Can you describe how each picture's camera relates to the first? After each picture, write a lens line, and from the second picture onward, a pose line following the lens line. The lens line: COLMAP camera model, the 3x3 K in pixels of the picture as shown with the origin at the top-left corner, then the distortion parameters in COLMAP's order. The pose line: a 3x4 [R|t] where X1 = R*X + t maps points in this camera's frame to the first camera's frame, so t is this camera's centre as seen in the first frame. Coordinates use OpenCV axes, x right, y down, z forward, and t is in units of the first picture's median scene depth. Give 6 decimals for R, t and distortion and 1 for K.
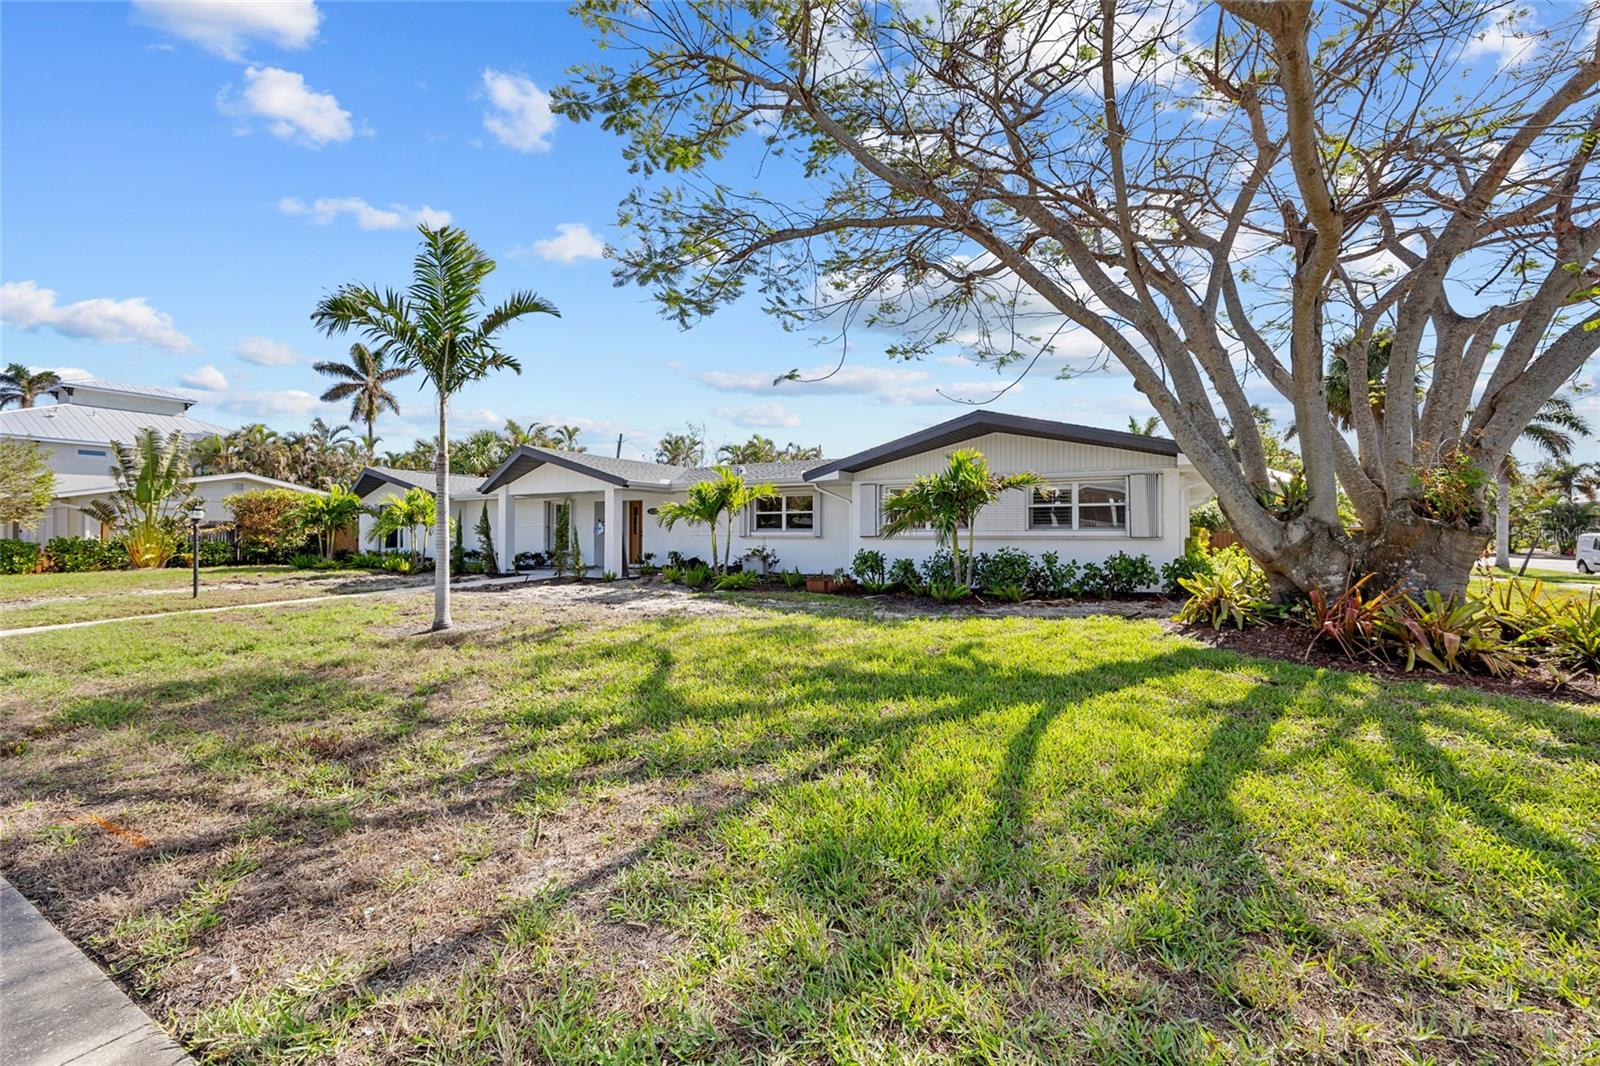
lens RADIAL K [[645.2, 0, 807.7], [0, 645.2, 535.5], [0, 0, 1]] dist [0.000021, -0.000074]
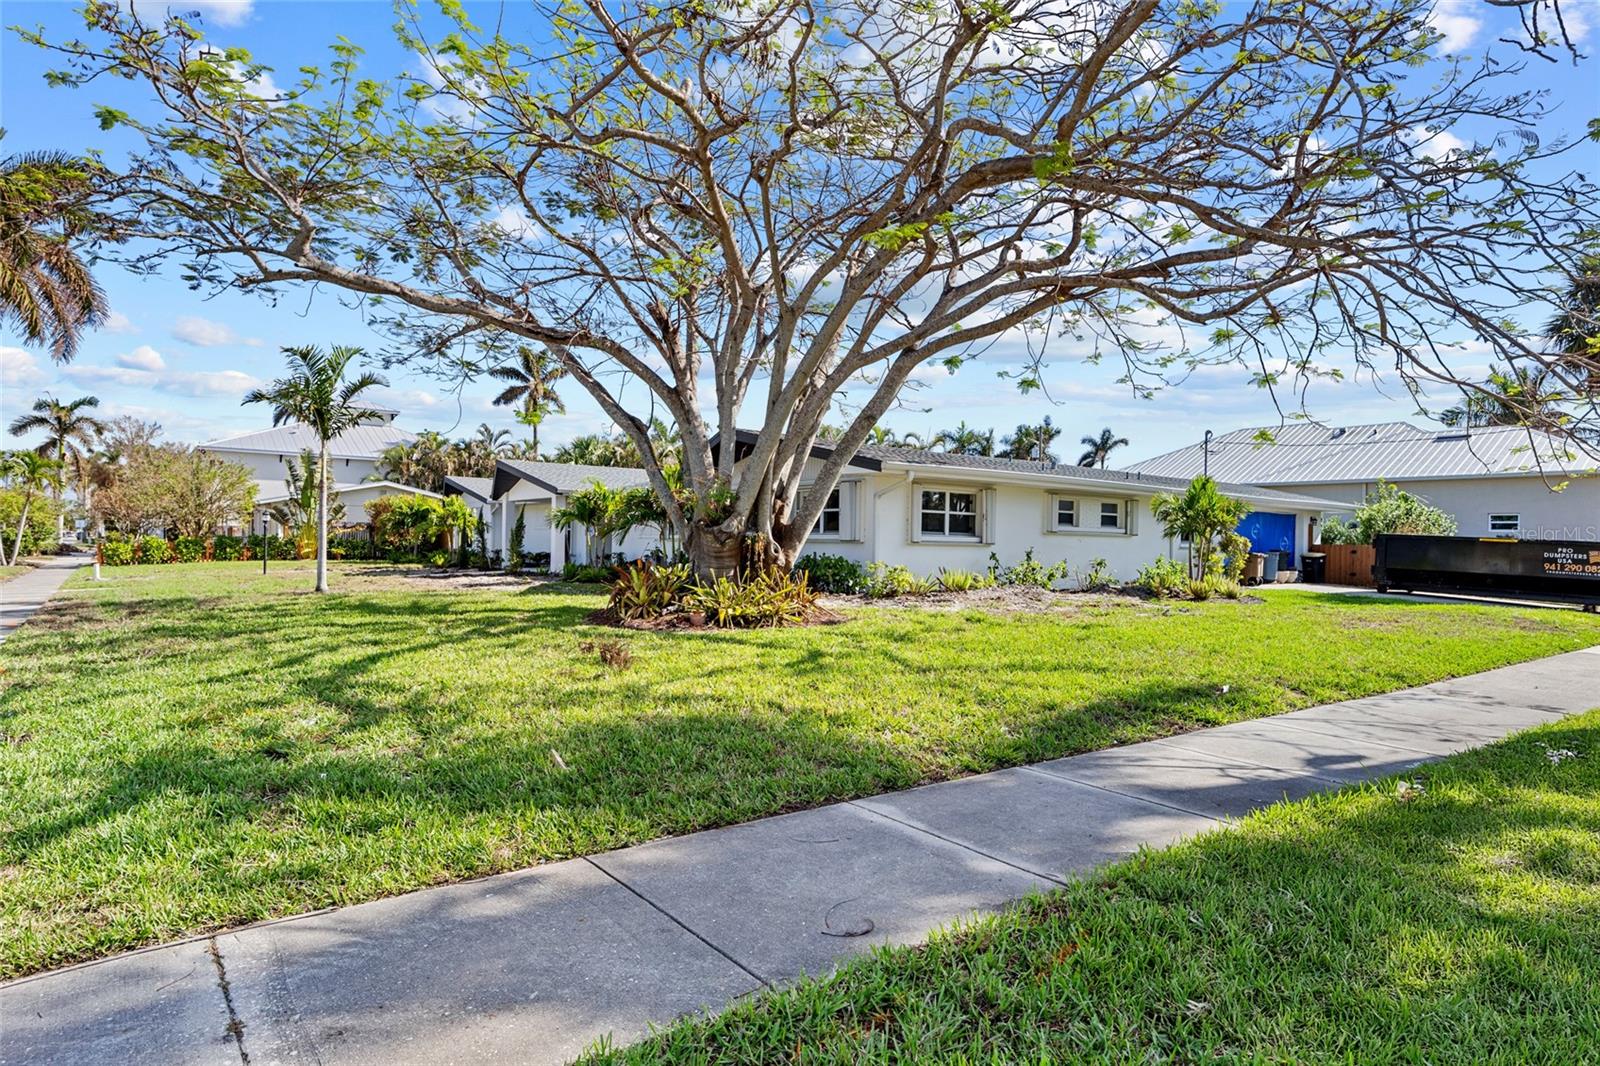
lens RADIAL K [[916.5, 0, 800.3], [0, 916.5, 540.4], [0, 0, 1]] dist [0.003095, 0.000357]
pose [[0.908189, 0.014149, -0.418320, 0.659079], [-0.017424, 0.999840, -0.004009, 0.003905], [0.418196, 0.010930, 0.908291, -0.247038]]
